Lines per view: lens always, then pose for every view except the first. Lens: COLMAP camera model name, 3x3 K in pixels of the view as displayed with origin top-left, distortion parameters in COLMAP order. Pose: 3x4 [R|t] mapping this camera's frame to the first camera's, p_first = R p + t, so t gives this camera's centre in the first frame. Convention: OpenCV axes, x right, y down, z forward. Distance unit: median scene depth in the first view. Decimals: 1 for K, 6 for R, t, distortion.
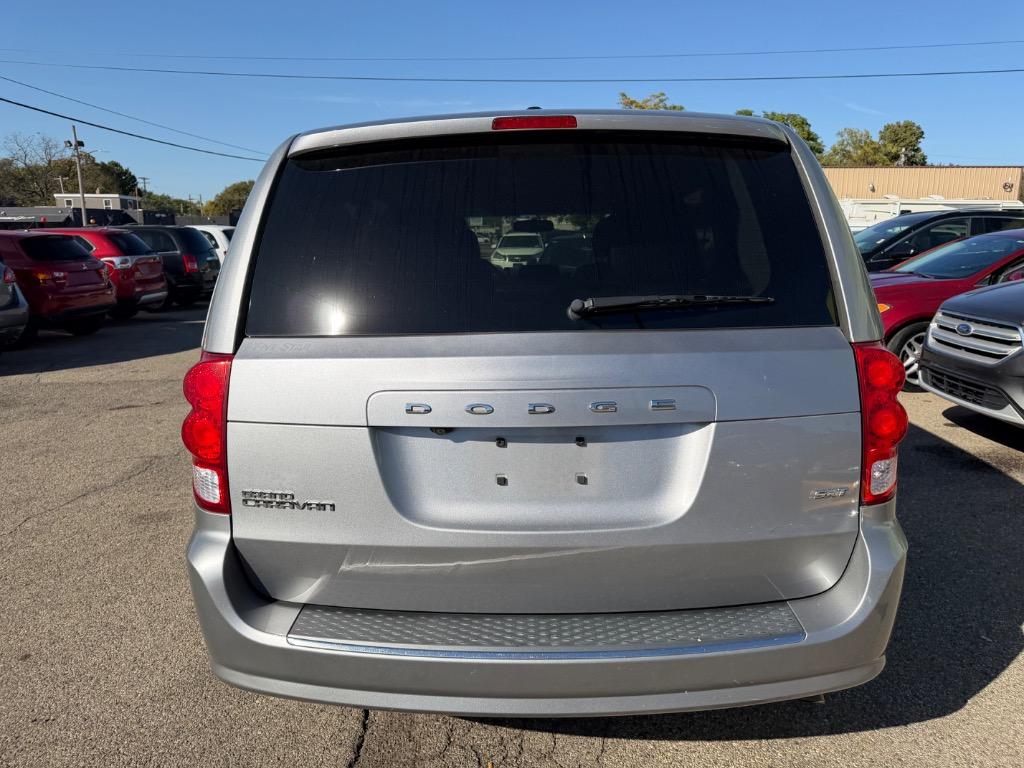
lens RADIAL K [[735.3, 0, 516.6], [0, 735.3, 377.7], [0, 0, 1]] dist [-0.000735, -0.001063]
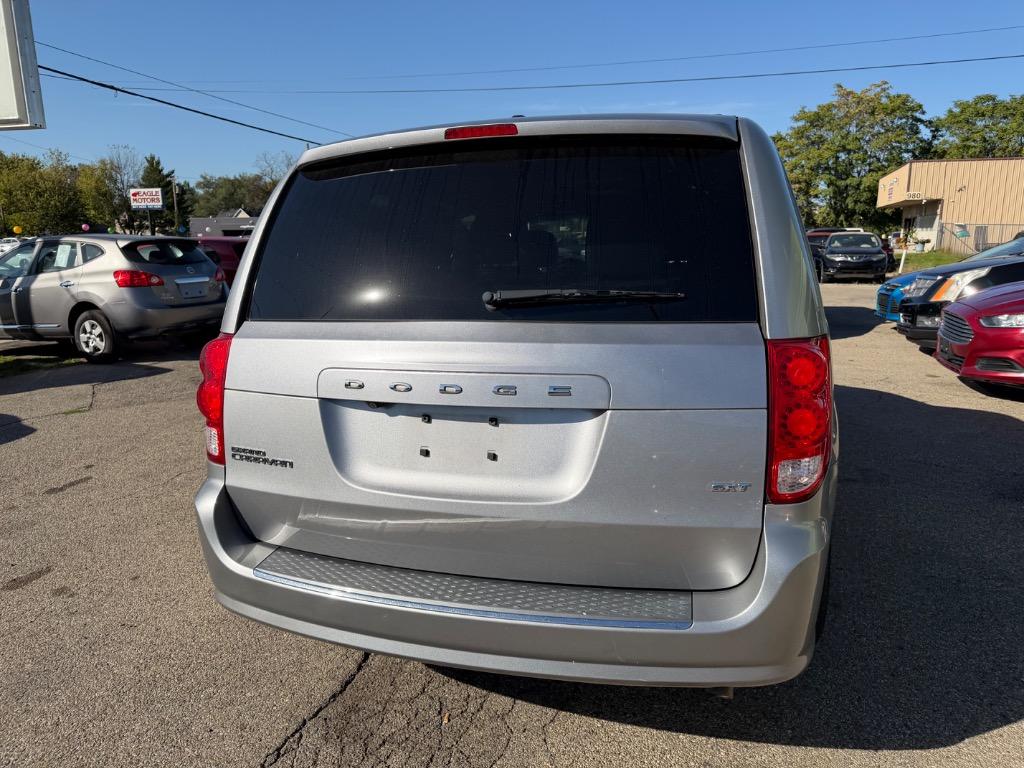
lens RADIAL K [[732.9, 0, 508.1], [0, 732.9, 383.2], [0, 0, 1]] dist [0.007340, -0.007514]
pose [[0.962942, 0.045308, -0.265874, 0.378019], [-0.044749, 0.998965, 0.008164, 0.018638], [0.265969, 0.004036, 0.963973, -0.046807]]
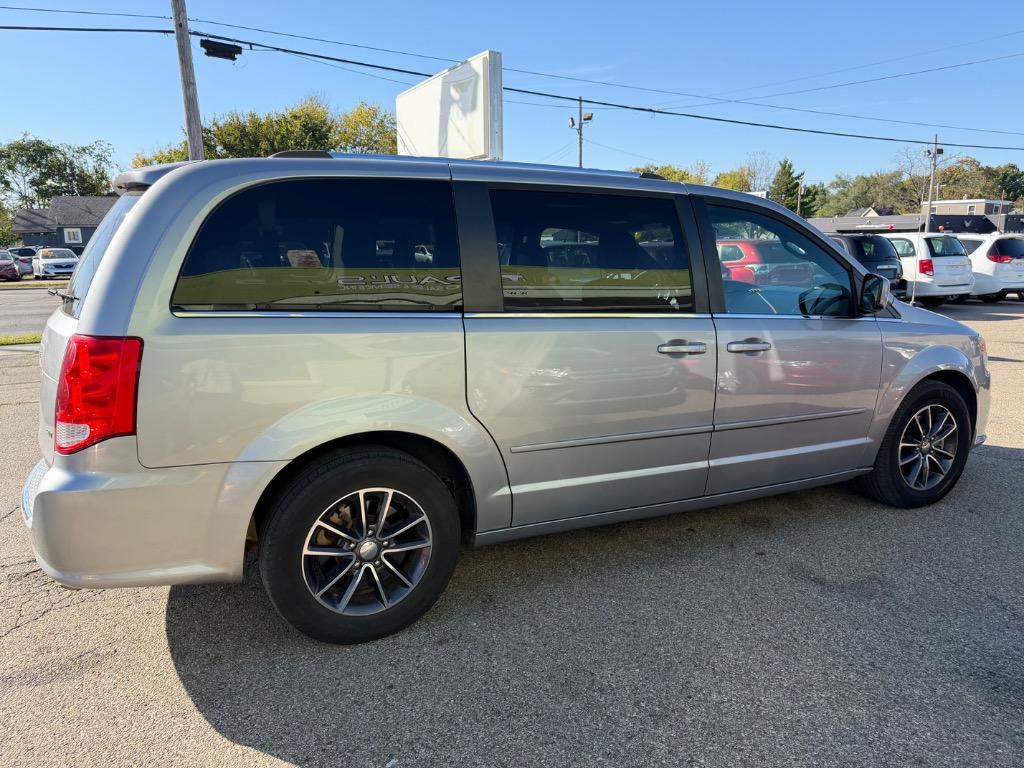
lens RADIAL K [[735.3, 0, 516.6], [0, 735.3, 377.7], [0, 0, 1]] dist [-0.000735, -0.001063]
pose [[0.484443, 0.153805, -0.861196, 1.881993], [-0.160591, 0.983330, 0.085282, -0.209267], [0.859957, 0.096986, 0.501067, 0.951456]]
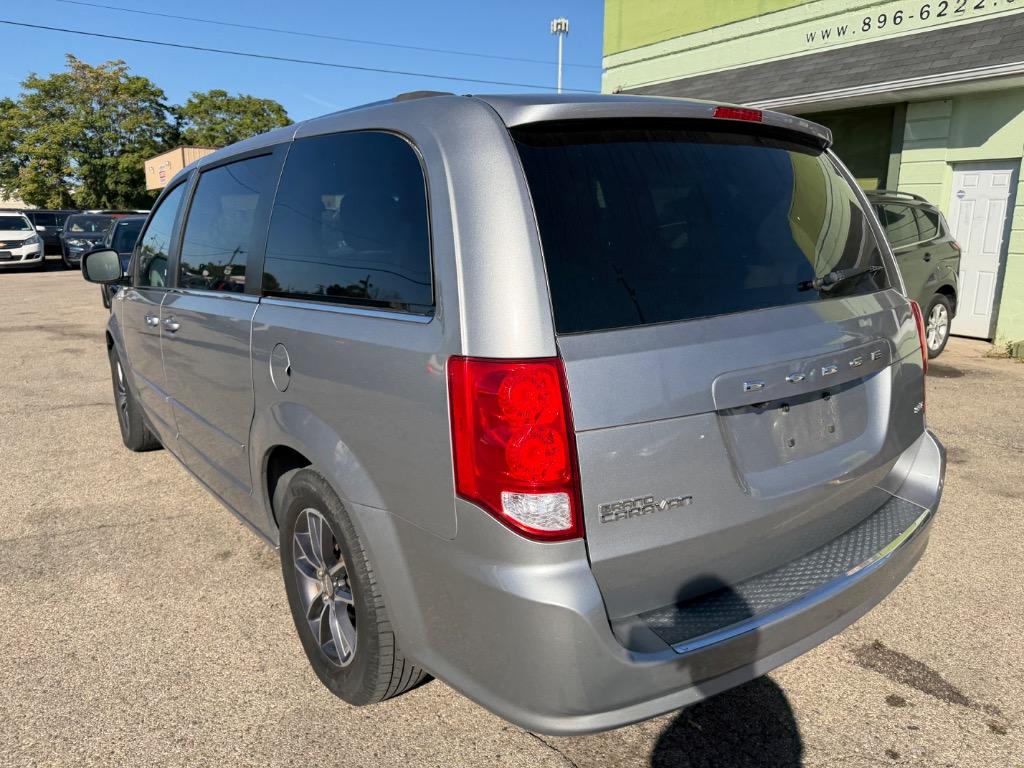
lens RADIAL K [[732.9, 0, 508.1], [0, 732.9, 383.2], [0, 0, 1]] dist [0.007340, -0.007514]
pose [[0.789423, -0.129666, 0.599998, -0.956726], [0.113579, 0.991412, 0.064817, -0.062971], [-0.603250, 0.016980, 0.797371, 0.354255]]
